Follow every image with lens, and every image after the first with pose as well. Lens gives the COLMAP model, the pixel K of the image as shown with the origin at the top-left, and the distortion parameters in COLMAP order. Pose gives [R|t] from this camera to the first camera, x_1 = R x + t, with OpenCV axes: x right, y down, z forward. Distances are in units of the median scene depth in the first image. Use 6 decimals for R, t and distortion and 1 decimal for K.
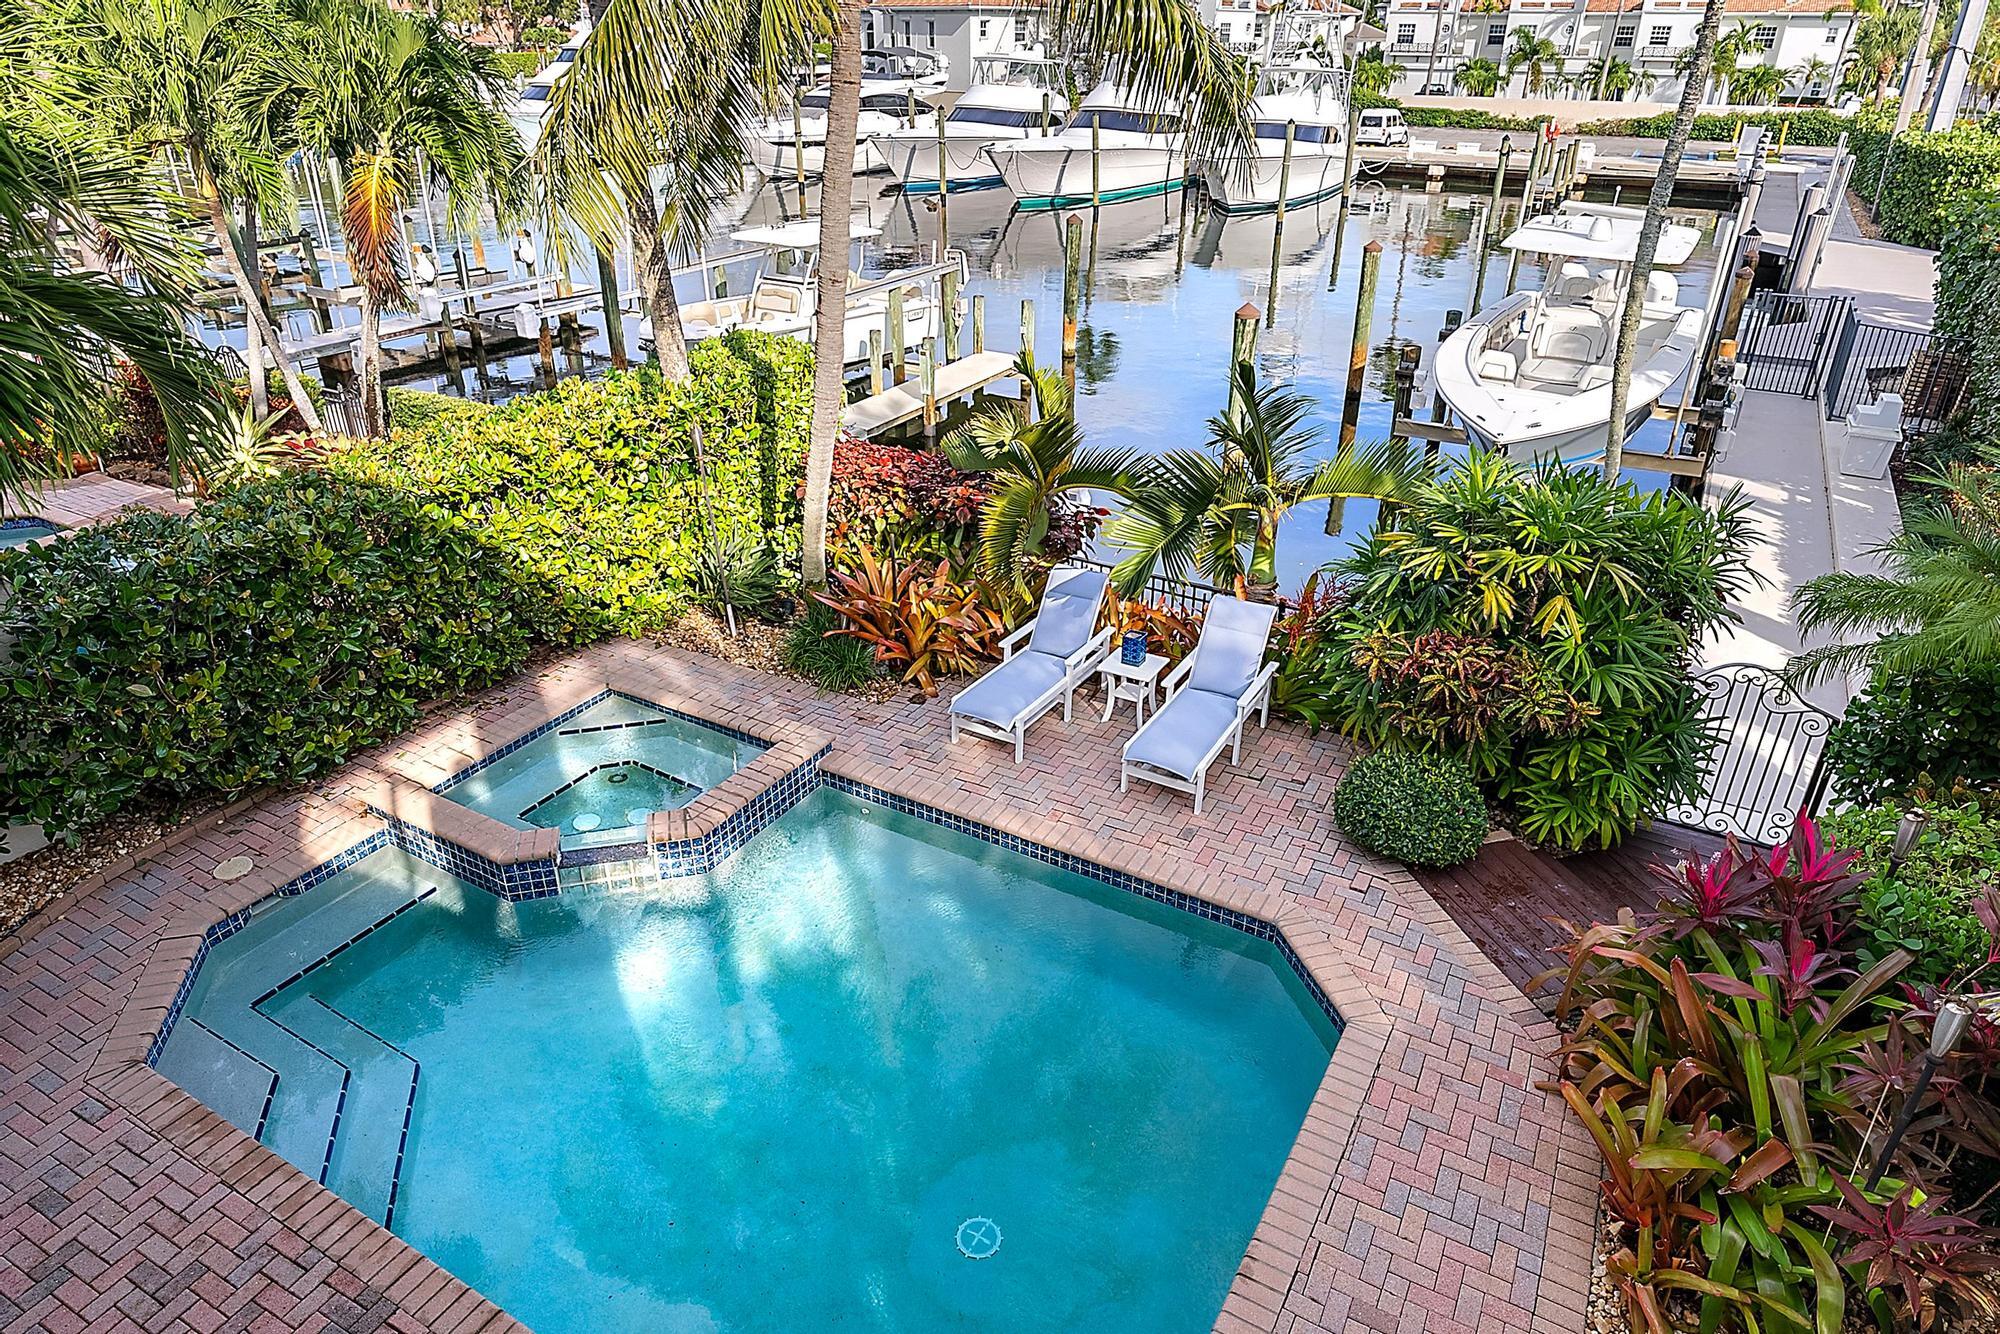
lens RADIAL K [[1209.6, 0, 1000.0], [0, 1209.6, 667.0], [0, 0, 1]] dist [-0.007666, 0.002274]
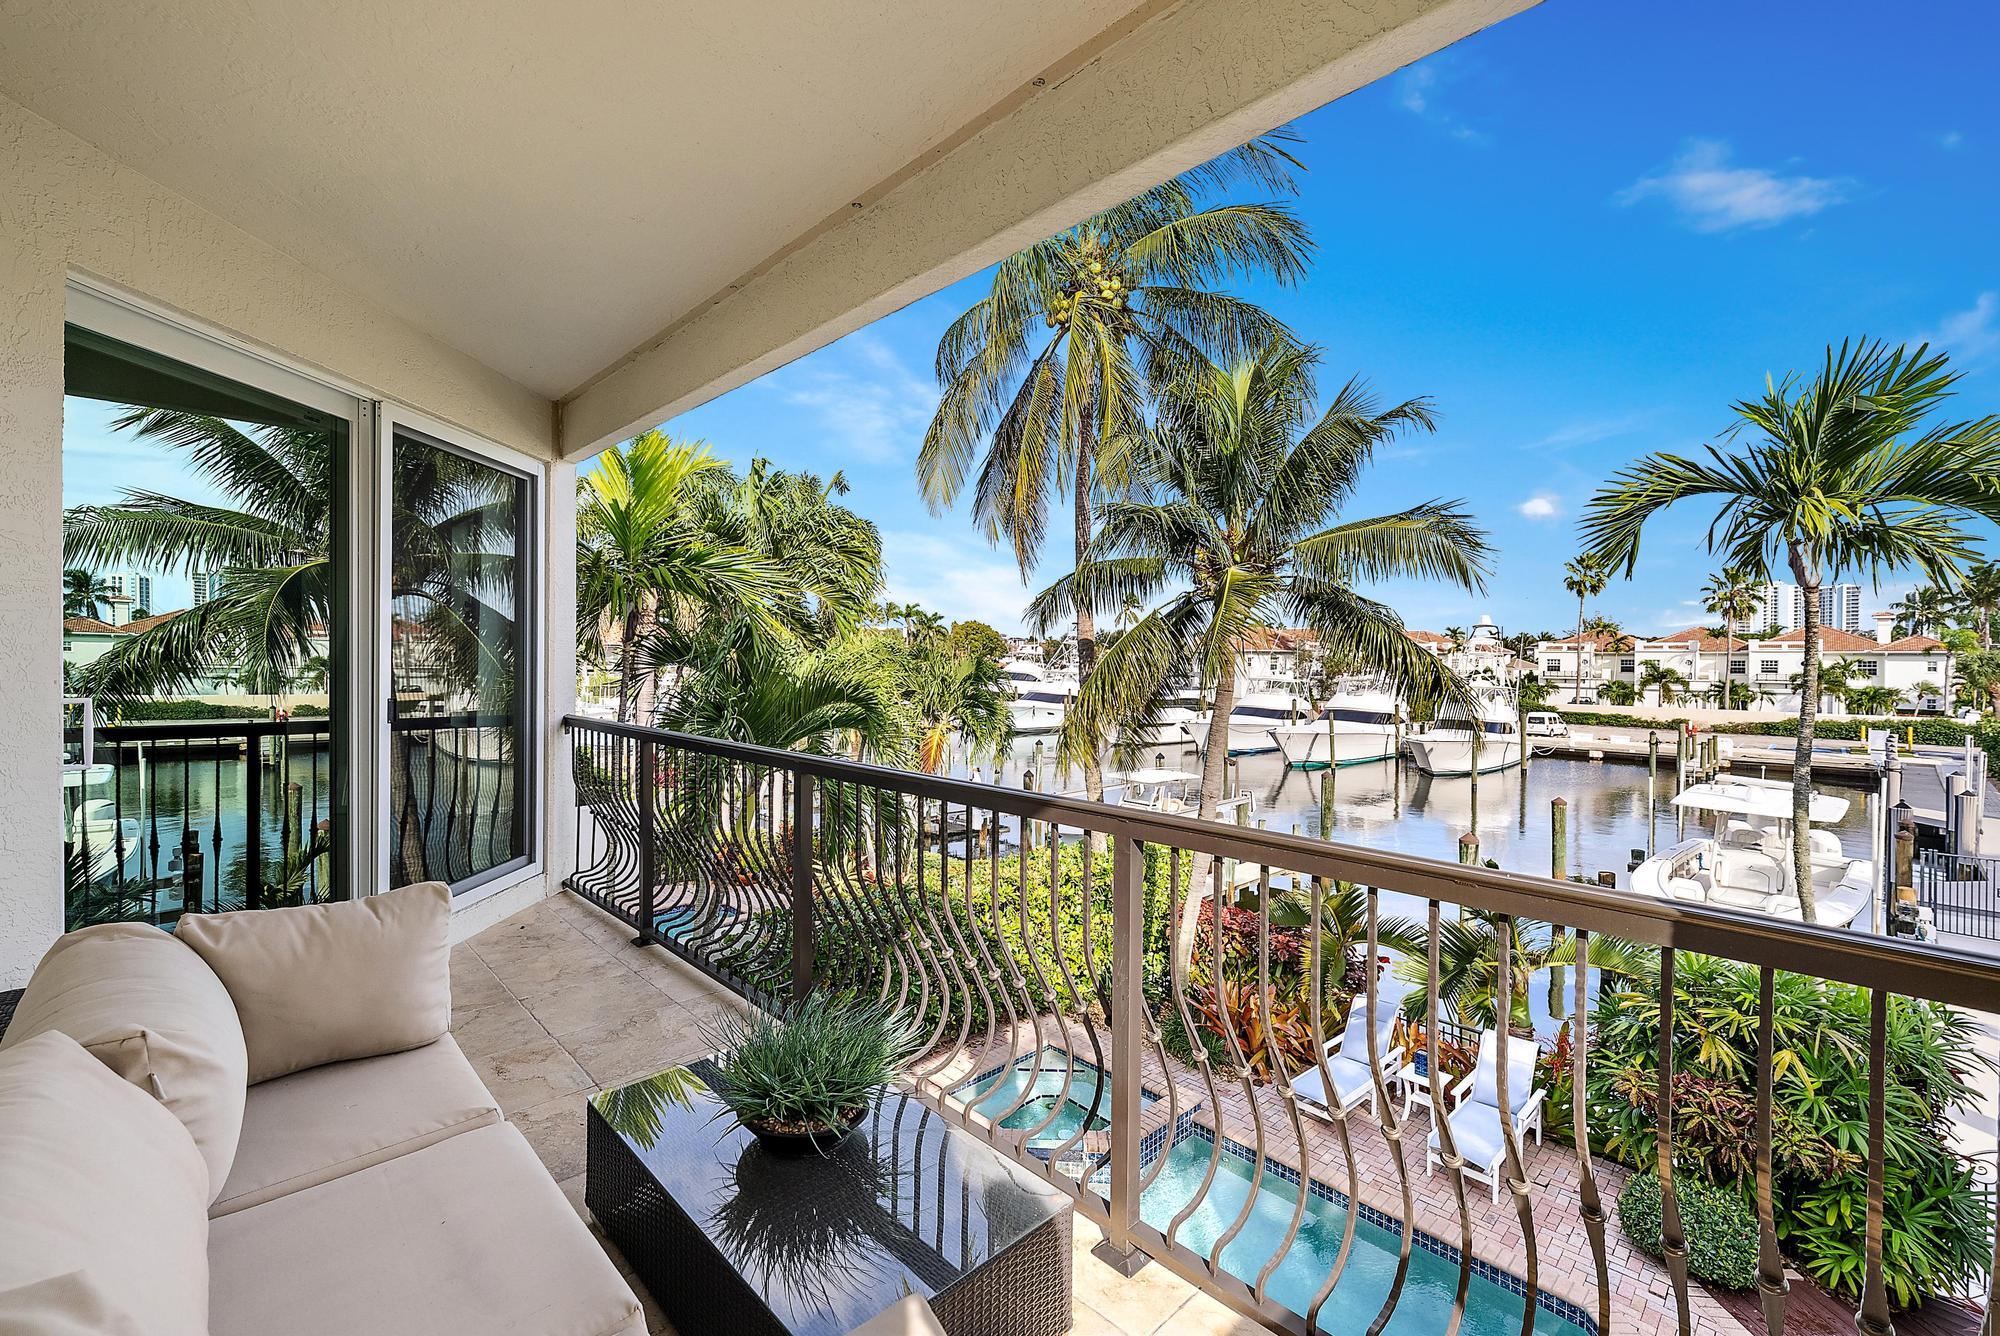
lens RADIAL K [[841.2, 0, 1000.0], [0, 841.2, 668.0], [0, 0, 1]] dist [-0.001833, 0.000454]
pose [[0.958374, 0.003519, -0.285492, -0.066598], [-0.134589, 0.887424, -0.440868, 0.060095], [0.251802, 0.460940, 0.850958, -0.117769]]
